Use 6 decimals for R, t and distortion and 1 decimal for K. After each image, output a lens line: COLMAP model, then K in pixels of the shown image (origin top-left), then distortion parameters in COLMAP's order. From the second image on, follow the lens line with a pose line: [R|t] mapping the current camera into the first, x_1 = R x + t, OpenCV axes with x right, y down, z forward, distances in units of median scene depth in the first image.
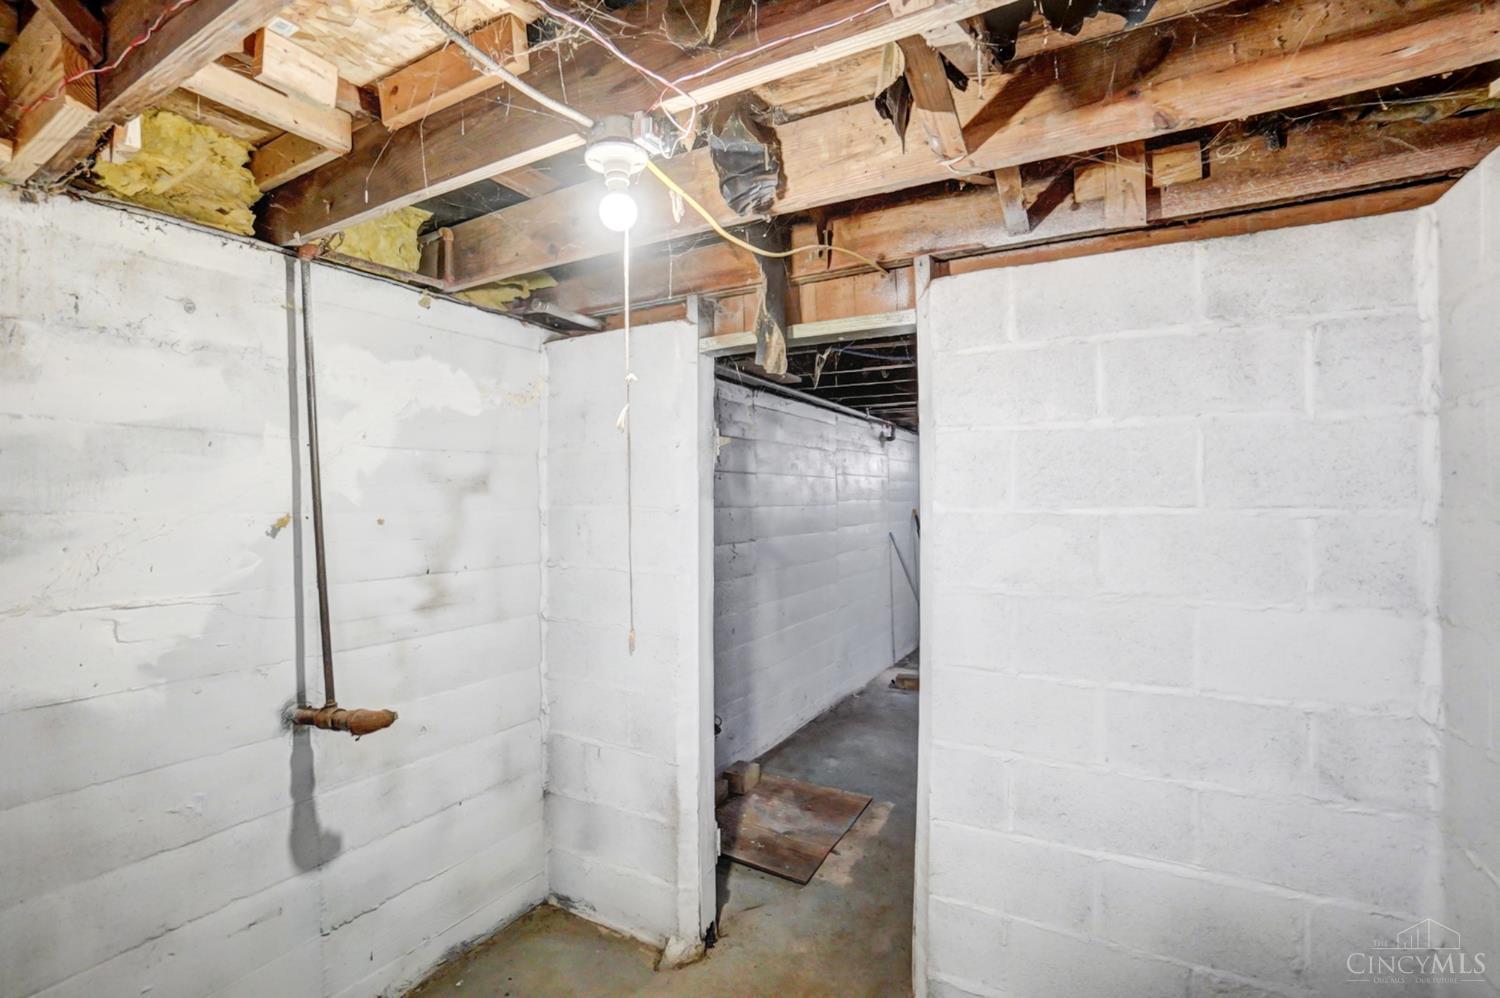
lens RADIAL K [[648.1, 0, 750.0], [0, 648.1, 499.0], [0, 0, 1]] dist [-0.003050, -0.000449]
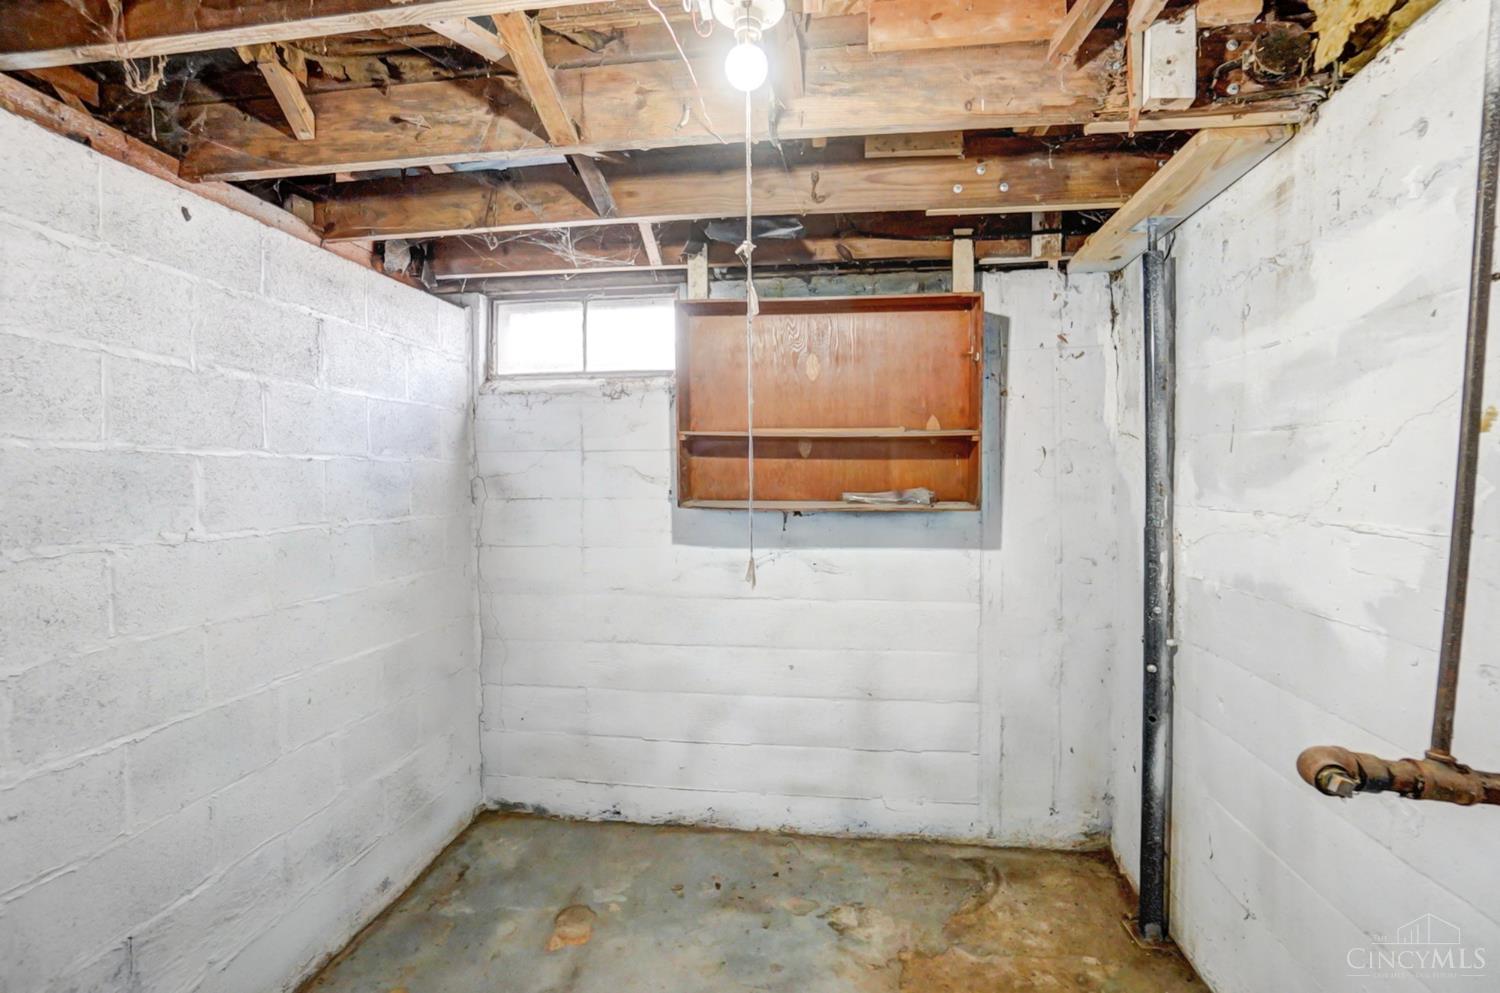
lens RADIAL K [[648.1, 0, 750.0], [0, 648.1, 496.5], [0, 0, 1]] dist [-0.003050, -0.000449]
pose [[-0.923828, 0.007122, -0.382742, 0.107863], [-0.004592, 0.999549, 0.029684, 0.099348], [0.382780, 0.029180, -0.923378, 1.455481]]
